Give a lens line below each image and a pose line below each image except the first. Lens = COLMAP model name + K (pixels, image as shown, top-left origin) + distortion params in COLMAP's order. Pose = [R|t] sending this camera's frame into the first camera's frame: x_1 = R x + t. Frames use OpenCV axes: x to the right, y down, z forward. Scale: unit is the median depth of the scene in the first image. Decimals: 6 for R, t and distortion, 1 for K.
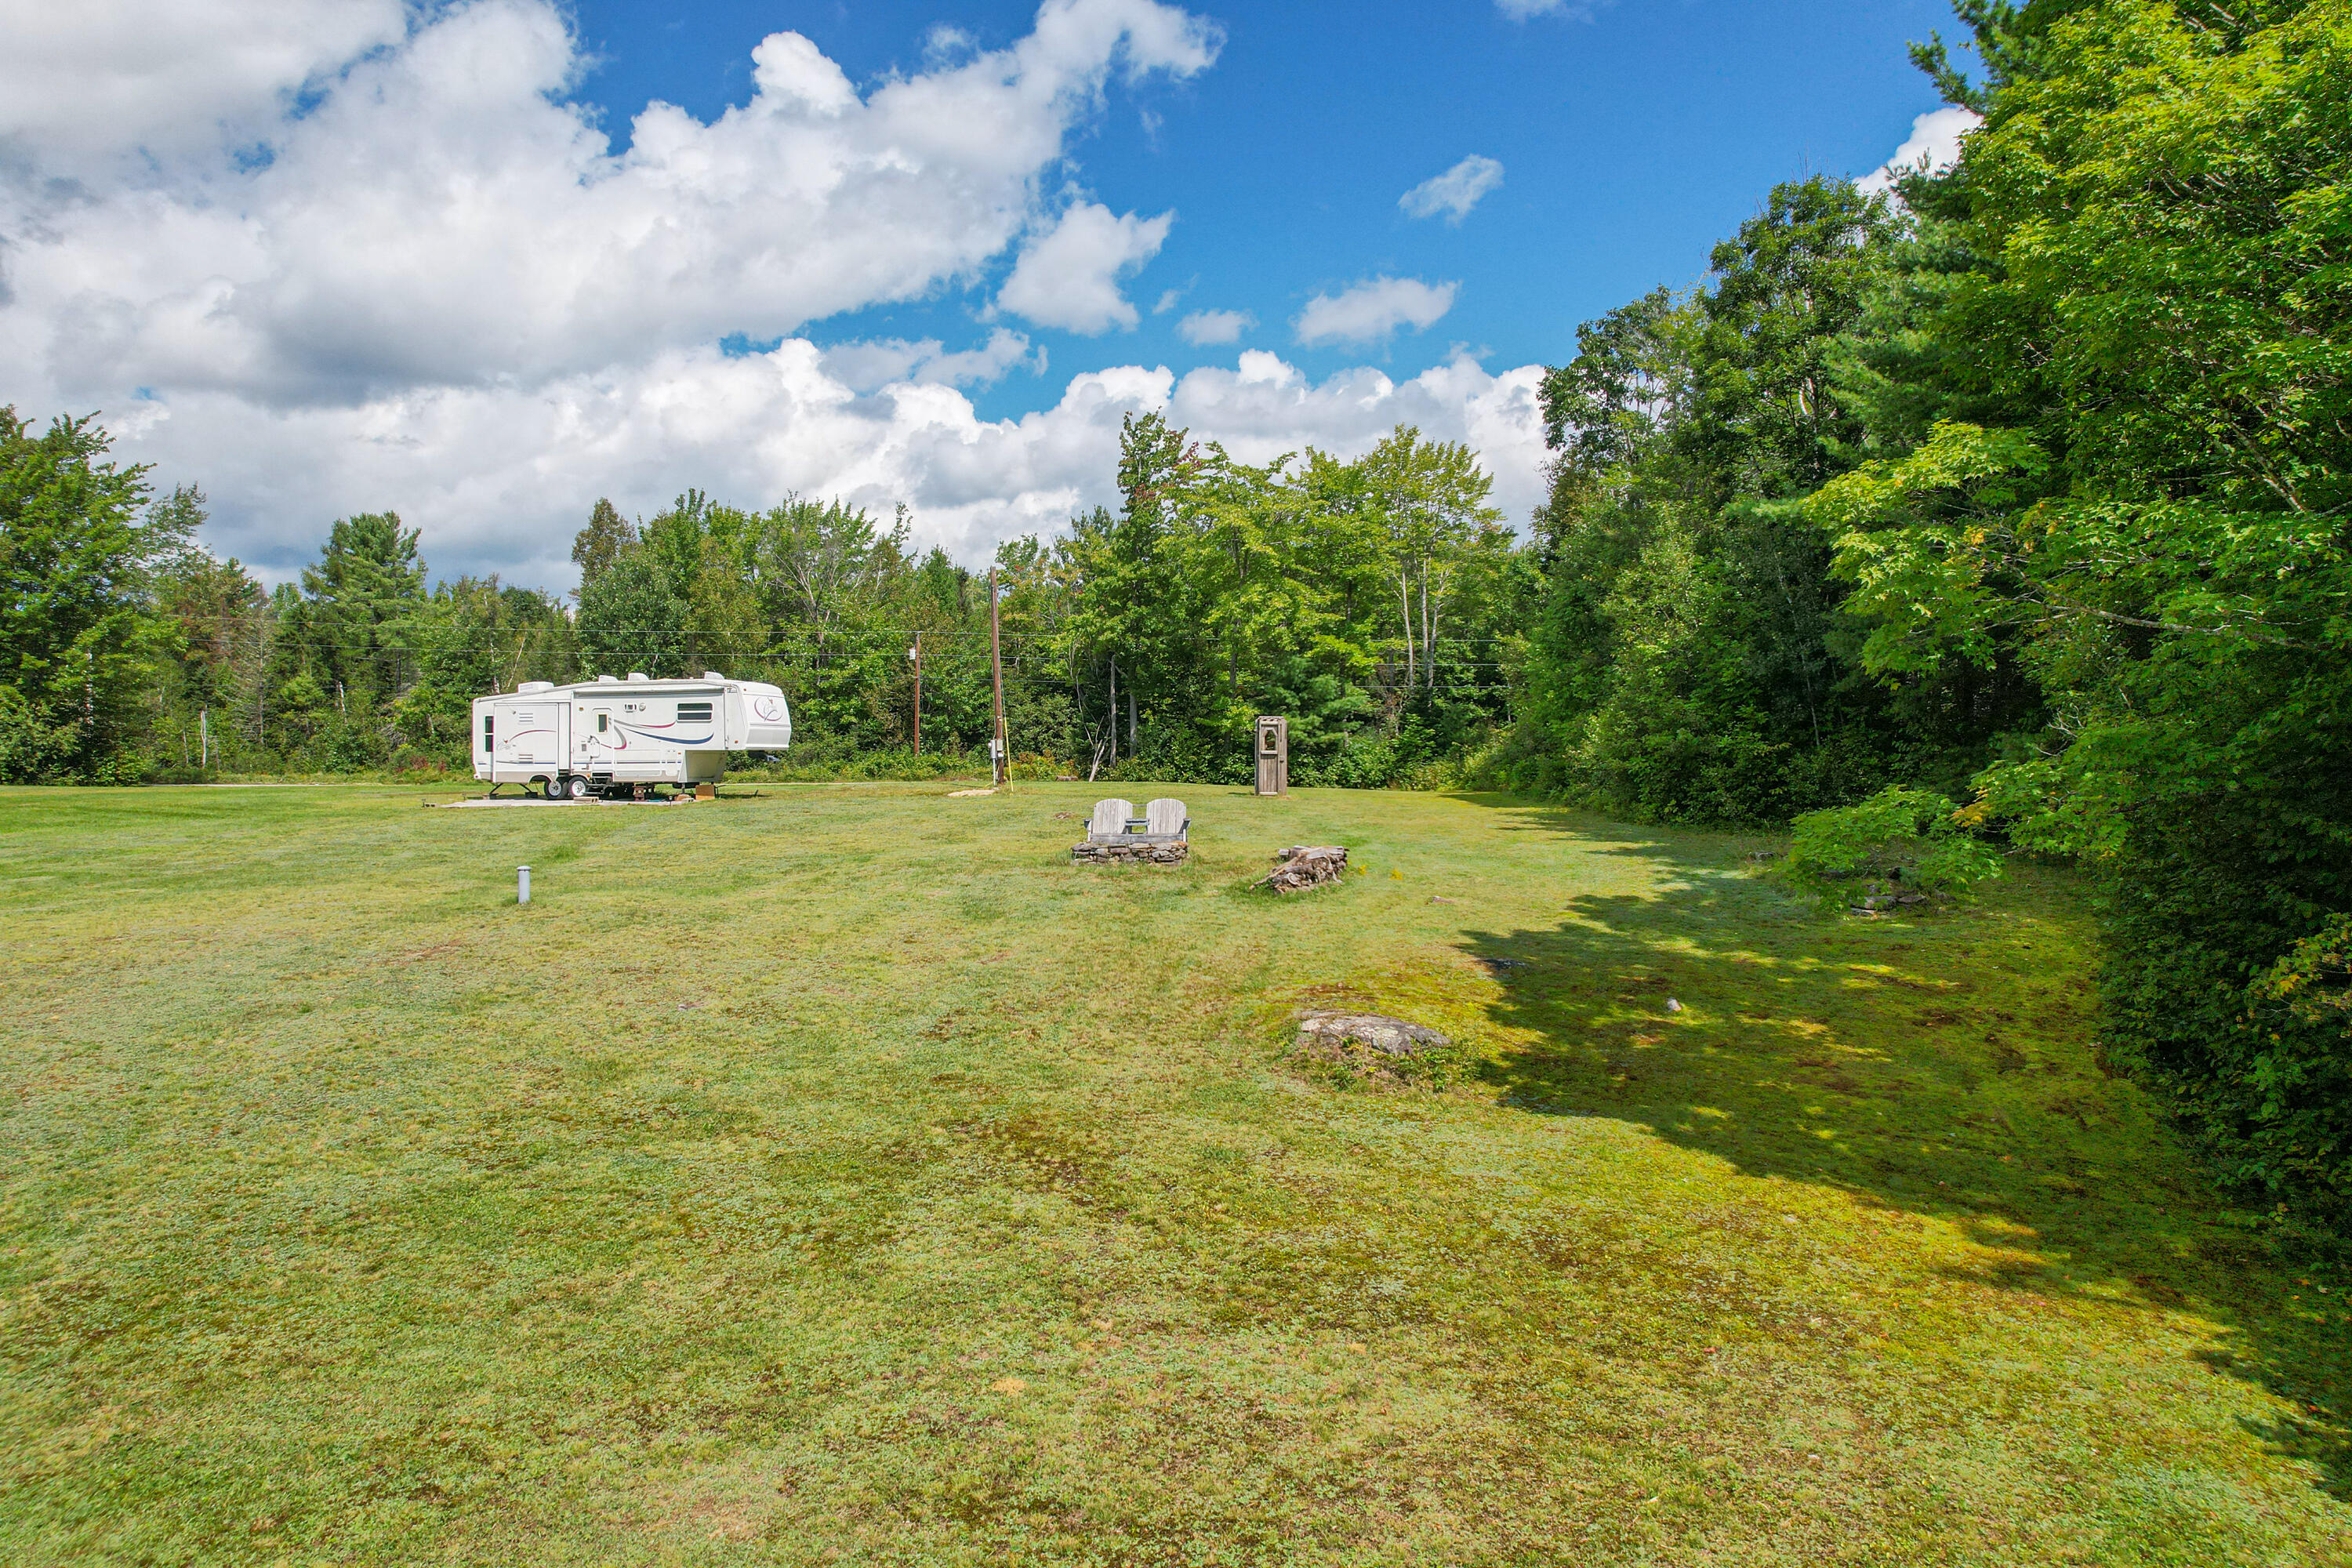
lens RADIAL K [[1506.4, 0, 1133.3], [0, 1506.4, 792.4], [0, 0, 1]] dist [-0.060395, 0.094153]
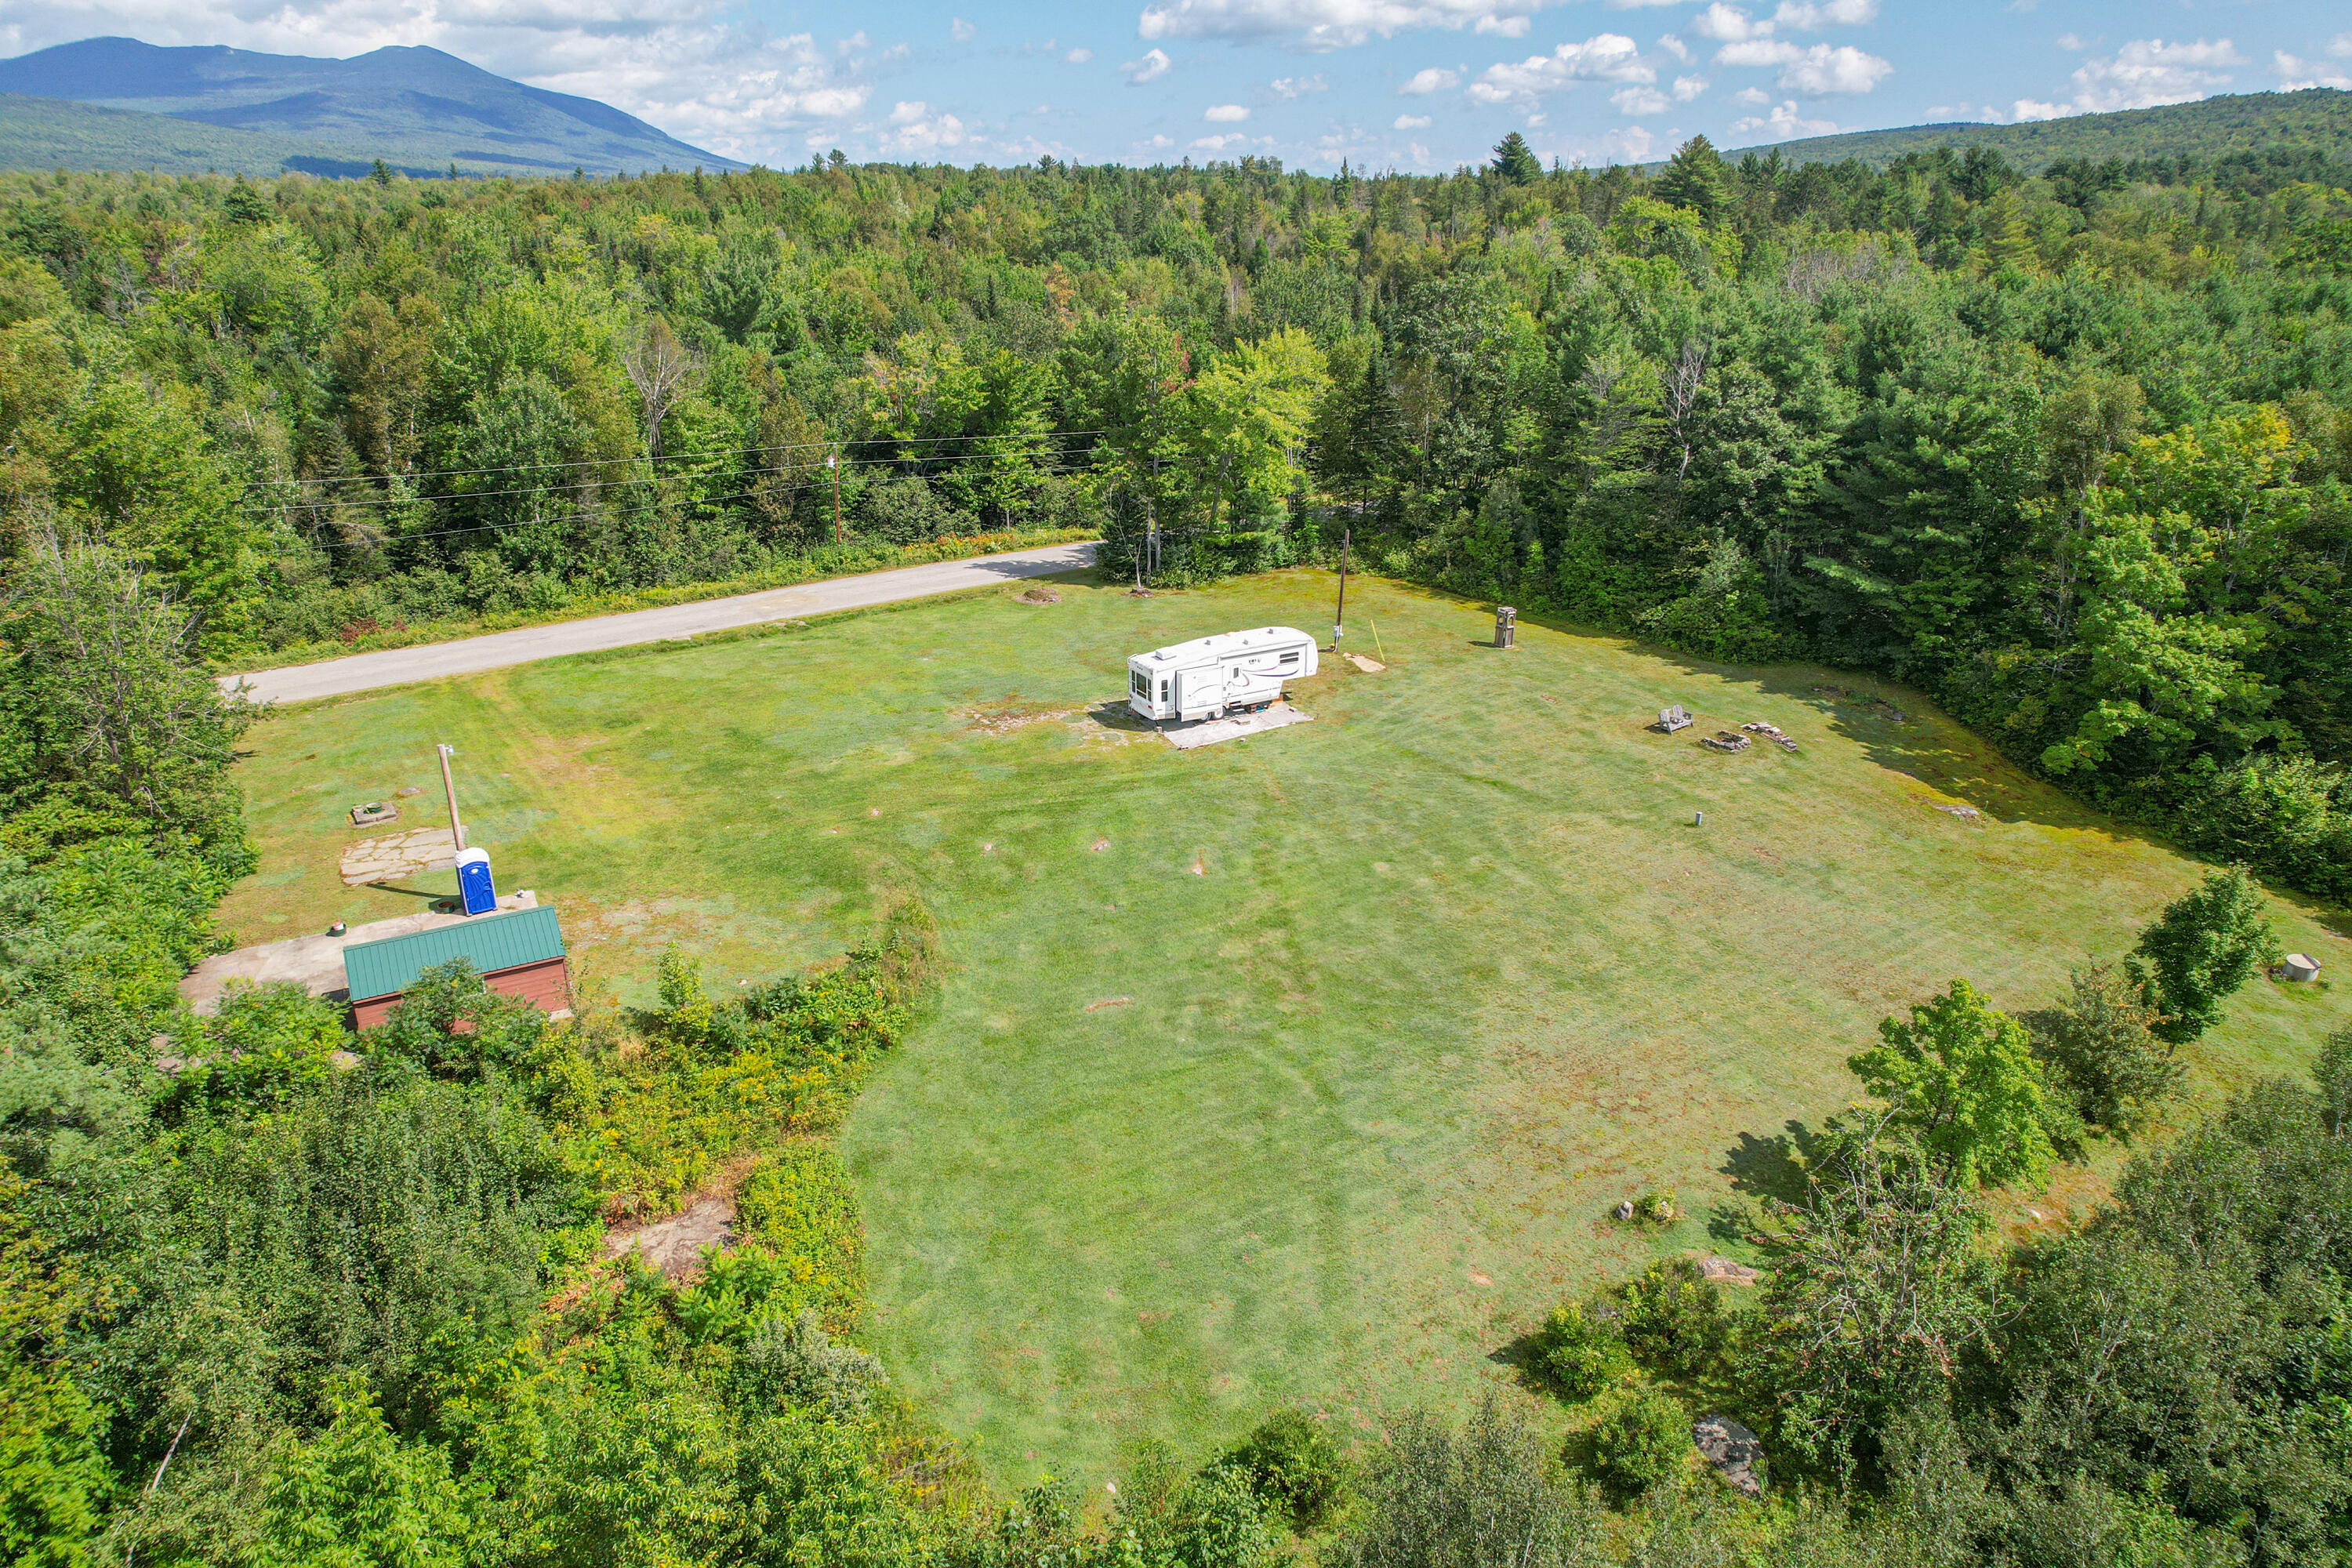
lens RADIAL K [[1506.4, 0, 1133.3], [0, 1506.4, 792.4], [0, 0, 1]] dist [-0.060395, 0.094153]
pose [[0.737522, -0.253974, 0.625746, -1.499606], [0.019801, 0.934322, 0.355879, -0.511960], [-0.675032, -0.250079, 0.694112, -0.102809]]
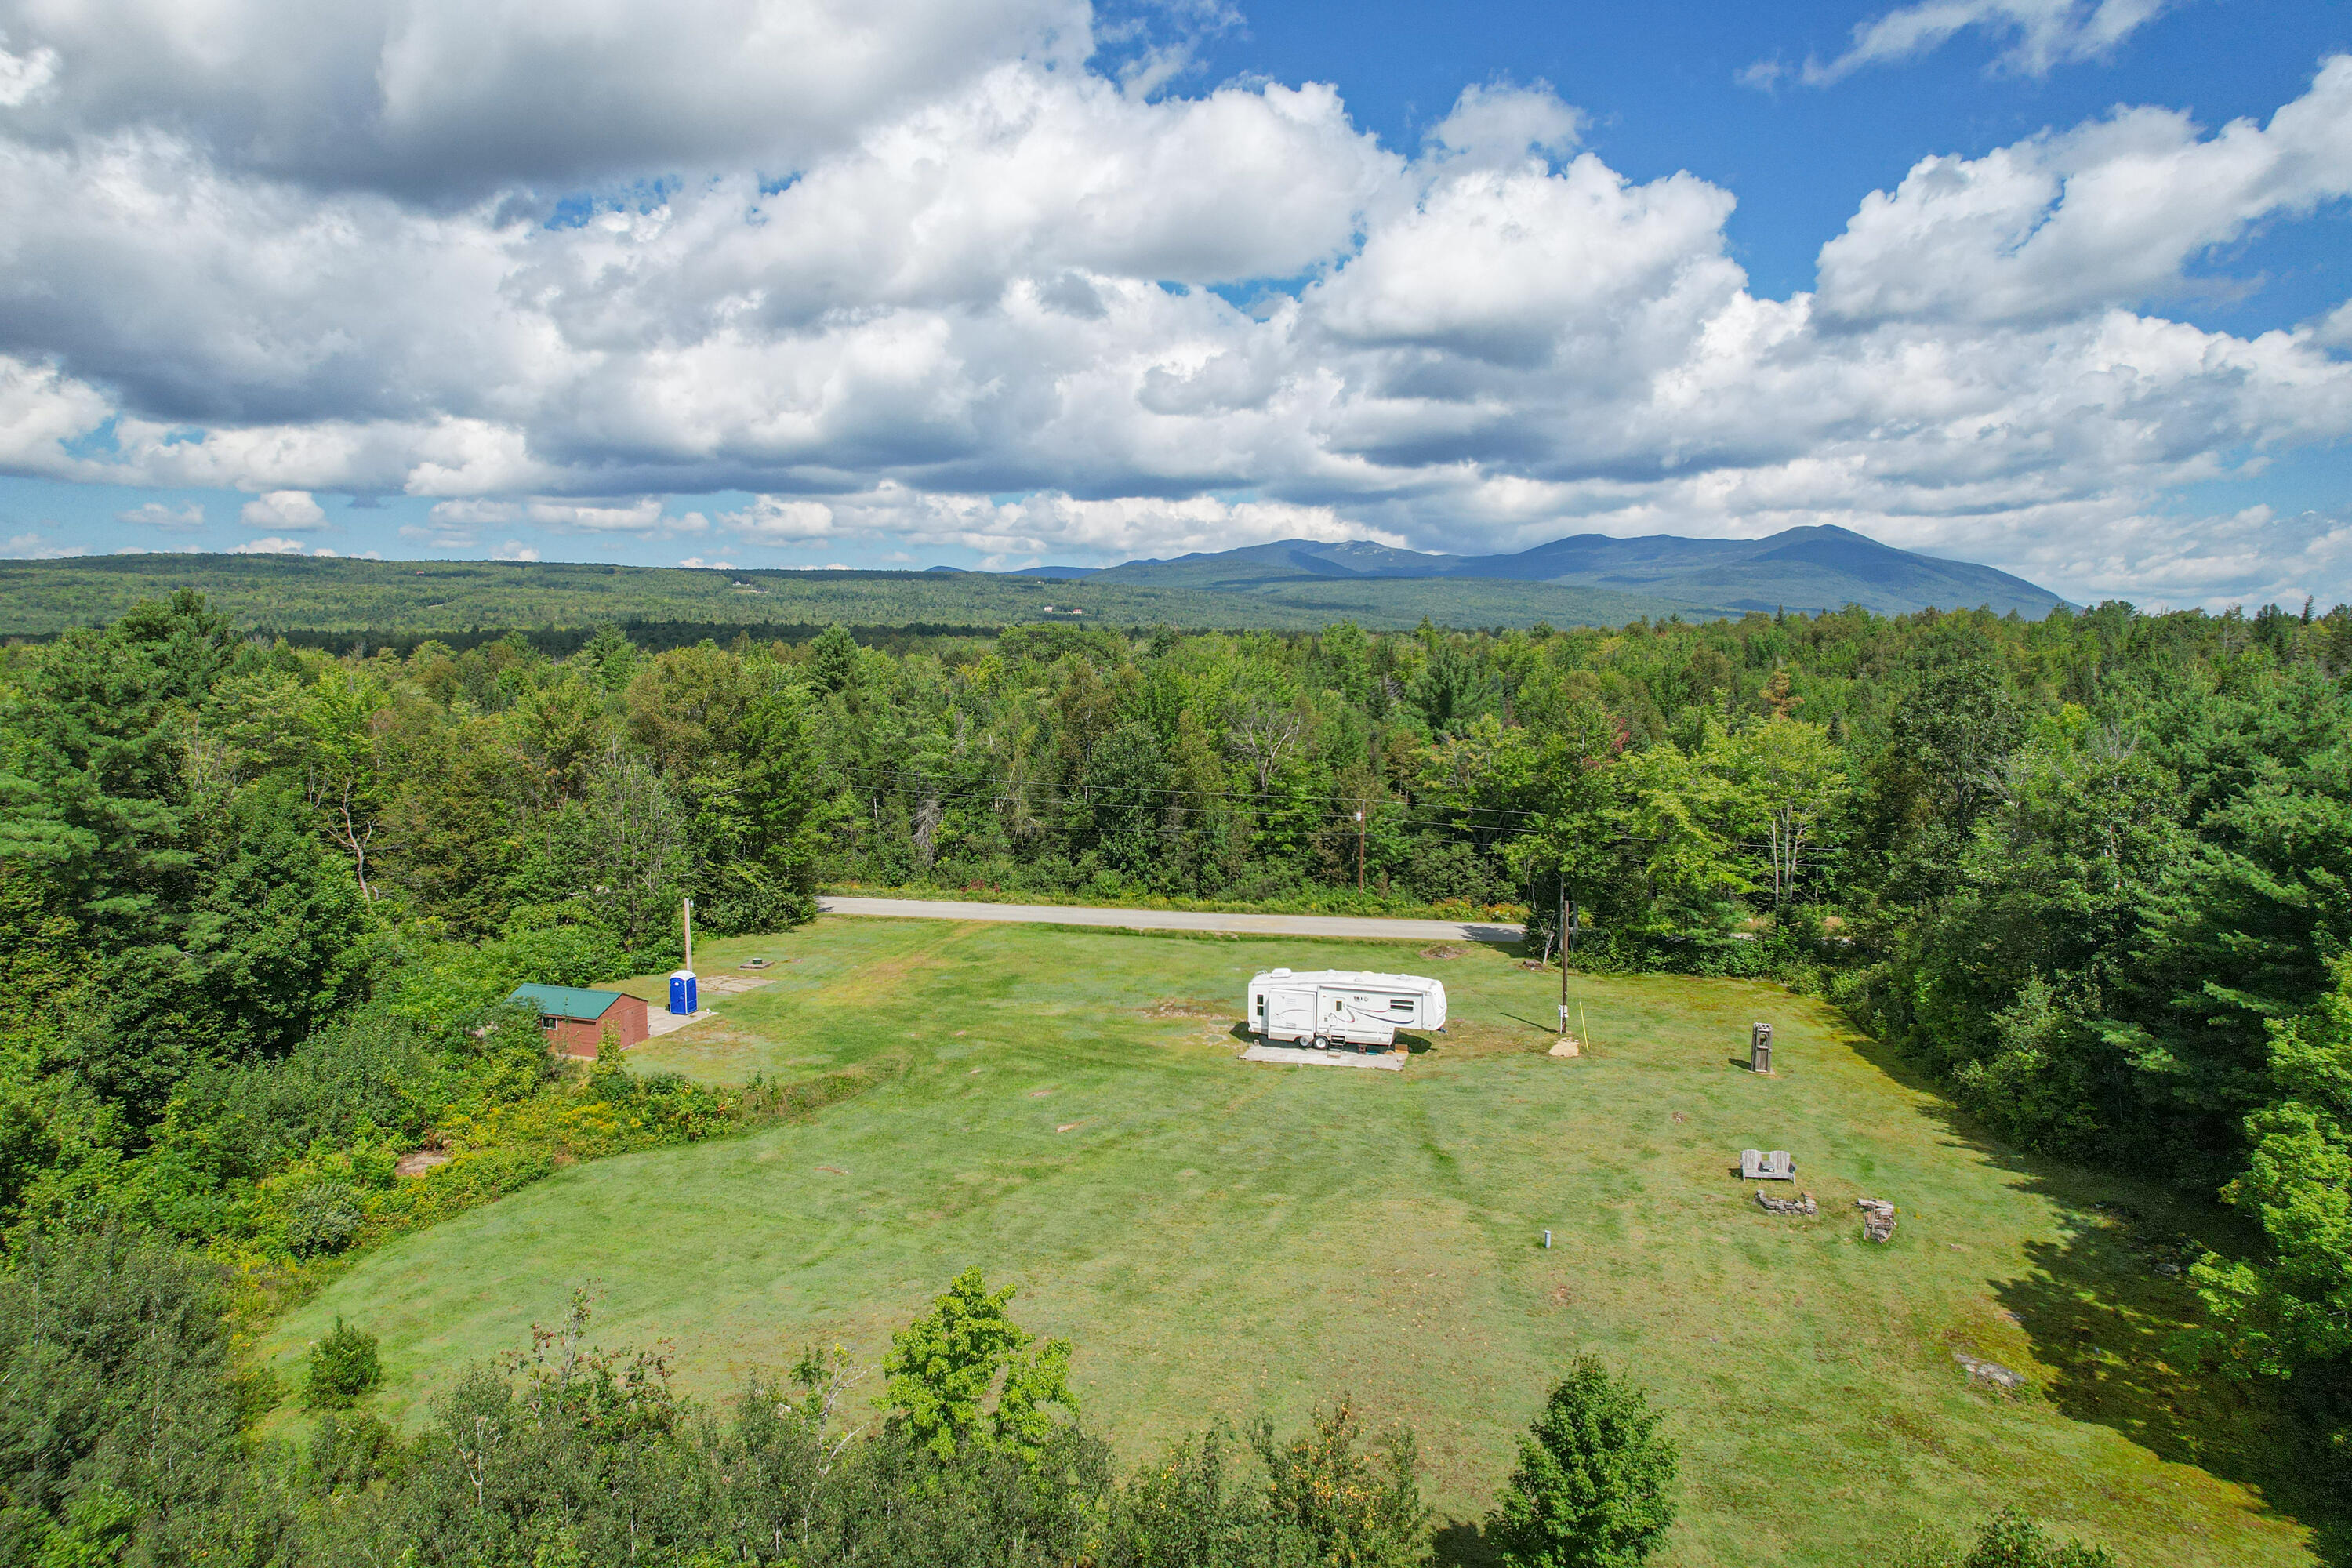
lens RADIAL K [[1506.4, 0, 1133.3], [0, 1506.4, 792.4], [0, 0, 1]] dist [-0.060395, 0.094153]
pose [[0.995645, 0.011920, -0.092465, -0.428722], [-0.005367, 0.997477, 0.070794, -0.397776], [0.093075, -0.069989, 0.993196, -0.655837]]
